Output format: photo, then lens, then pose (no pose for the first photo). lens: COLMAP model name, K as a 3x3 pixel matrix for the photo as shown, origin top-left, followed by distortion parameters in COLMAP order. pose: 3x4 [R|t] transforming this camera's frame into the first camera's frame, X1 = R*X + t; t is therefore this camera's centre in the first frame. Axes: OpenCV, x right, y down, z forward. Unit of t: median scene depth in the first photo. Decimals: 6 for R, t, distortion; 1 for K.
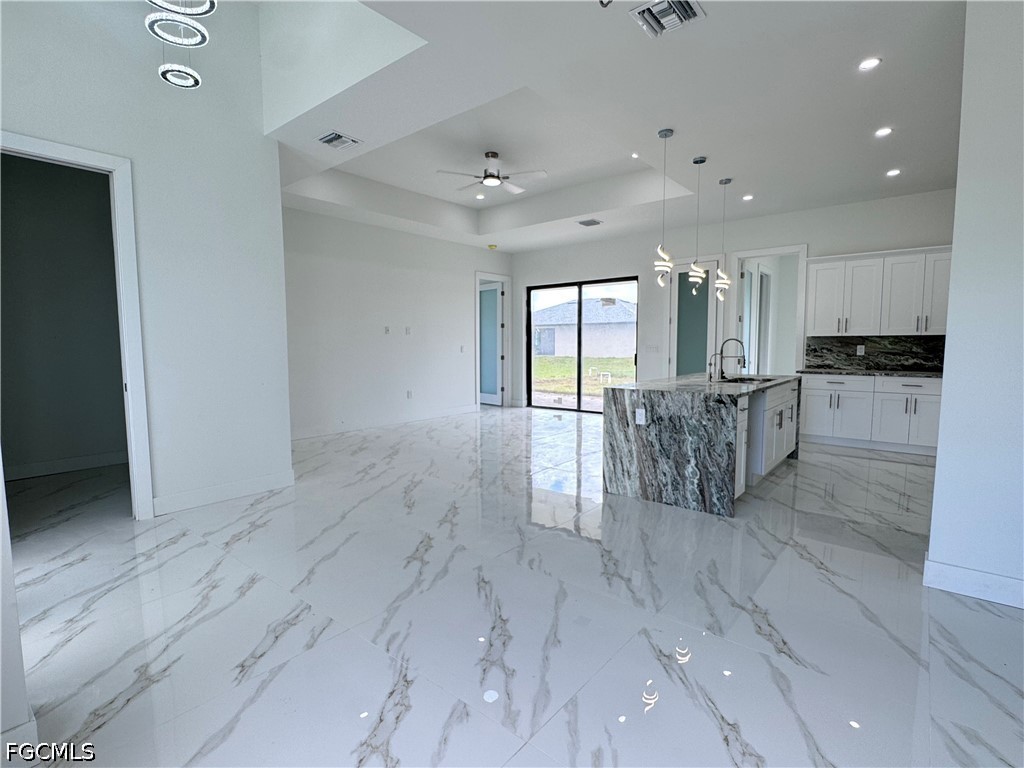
lens RADIAL K [[504.6, 0, 514.4], [0, 504.6, 384.3], [0, 0, 1]] dist [-0.001651, -0.000760]
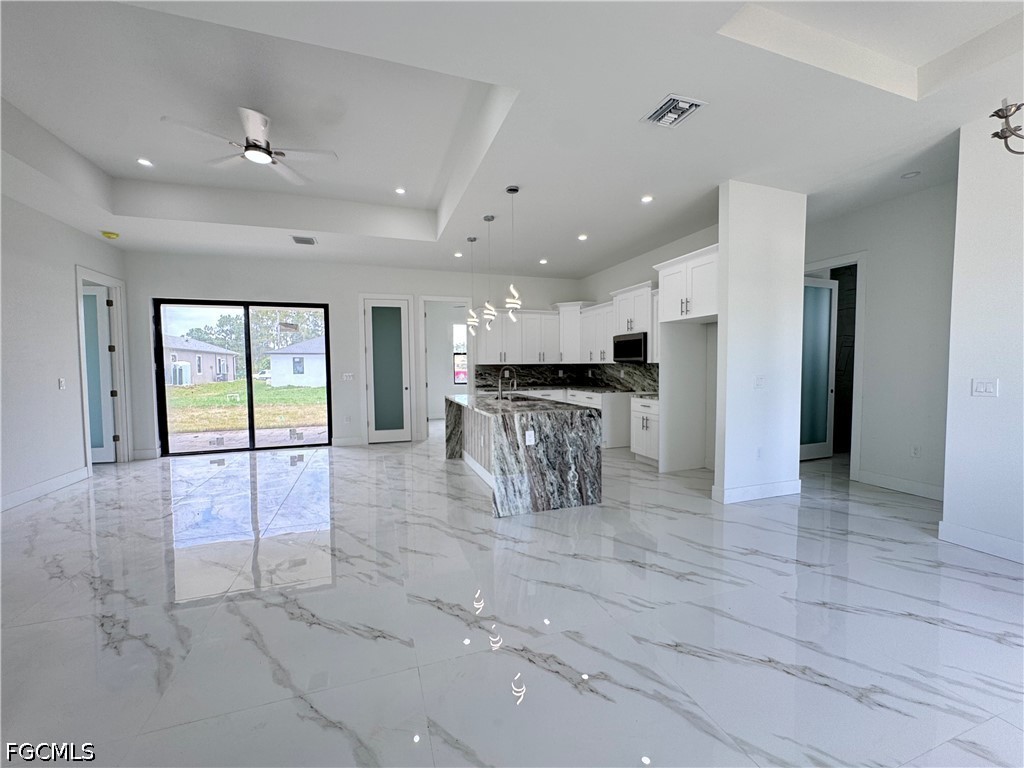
lens RADIAL K [[408.0, 0, 512.0], [0, 408.0, 384.0], [0, 0, 1]] dist [-0.003991, -0.000297]
pose [[0.524651, -0.039773, 0.850388, -0.521755], [0.077176, 0.997017, -0.000983, -0.055286], [-0.847812, 0.066146, 0.526155, 0.553126]]
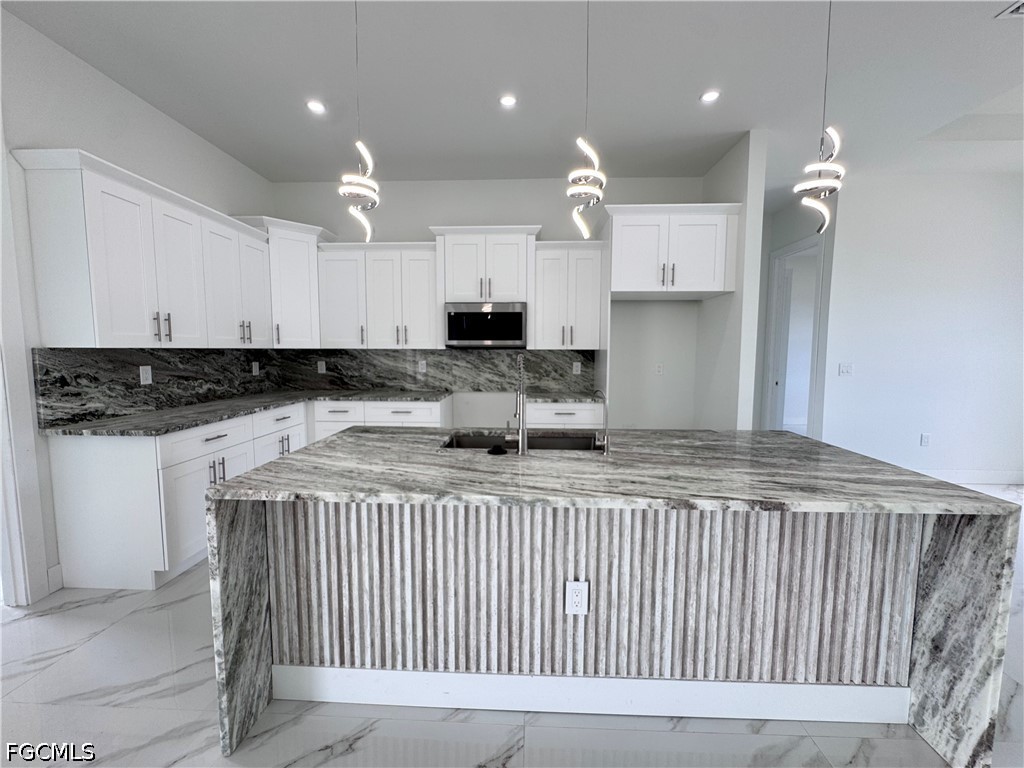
lens RADIAL K [[410.6, 0, 511.1], [0, 410.6, 384.8], [0, 0, 1]] dist [-0.003462, -0.000182]
pose [[-0.598627, -0.065265, 0.798365, 0.175545], [0.067249, 0.989062, 0.131279, -0.138183], [-0.798200, 0.132276, -0.587690, 1.482902]]
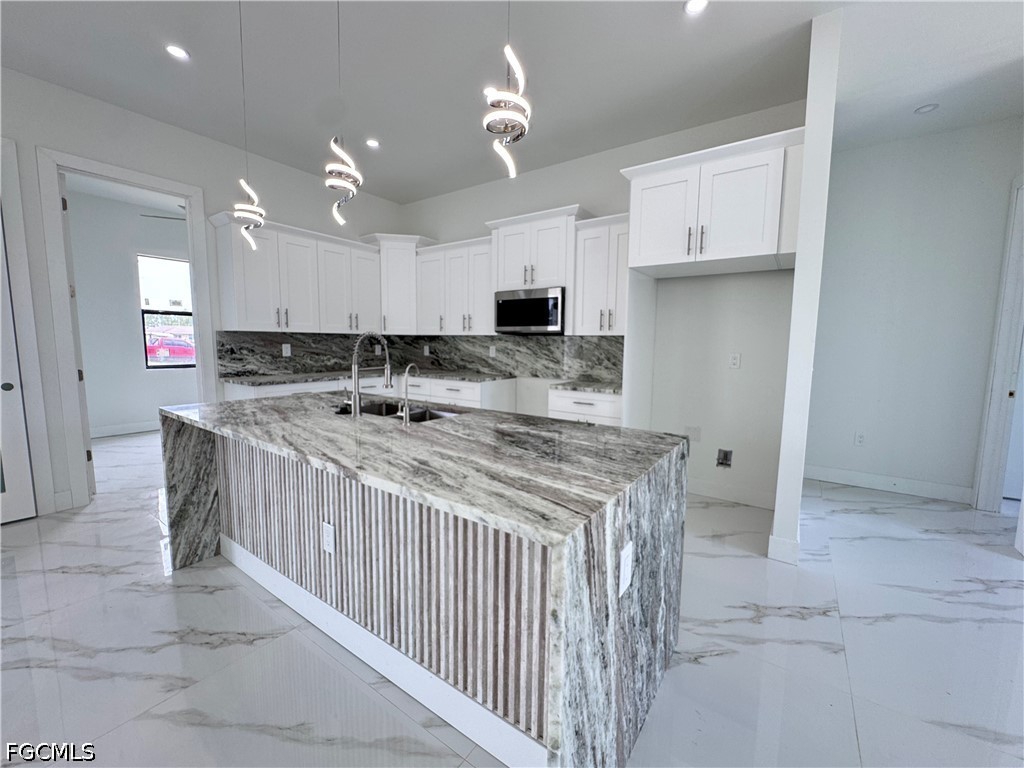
lens RADIAL K [[410.6, 0, 511.1], [0, 410.6, 384.8], [0, 0, 1]] dist [-0.003462, -0.000182]
pose [[-0.071895, -0.099744, 0.992412, 0.001839], [0.071271, 0.991930, 0.104859, -0.087277], [-0.994863, 0.078269, -0.064206, 1.075877]]
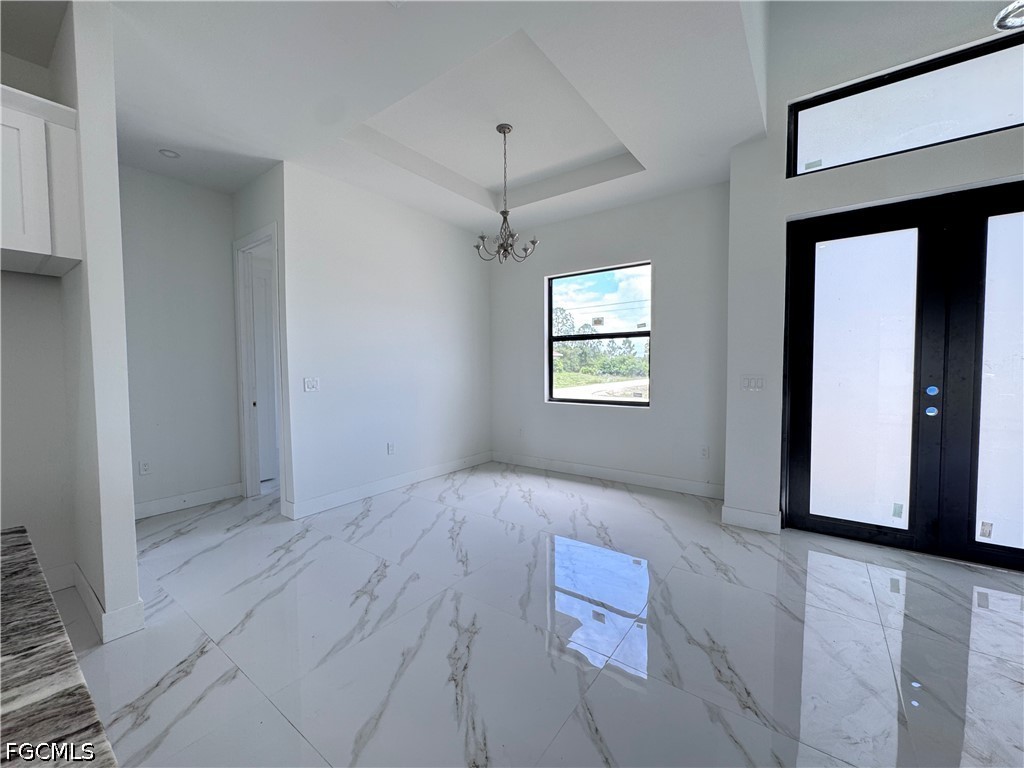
lens RADIAL K [[410.6, 0, 511.1], [0, 410.6, 384.8], [0, 0, 1]] dist [-0.003462, -0.000182]
pose [[-0.998995, 0.012867, -0.042939, 0.095626], [0.007193, 0.991518, 0.129769, -0.098812], [0.044244, 0.129329, -0.990614, 1.130552]]
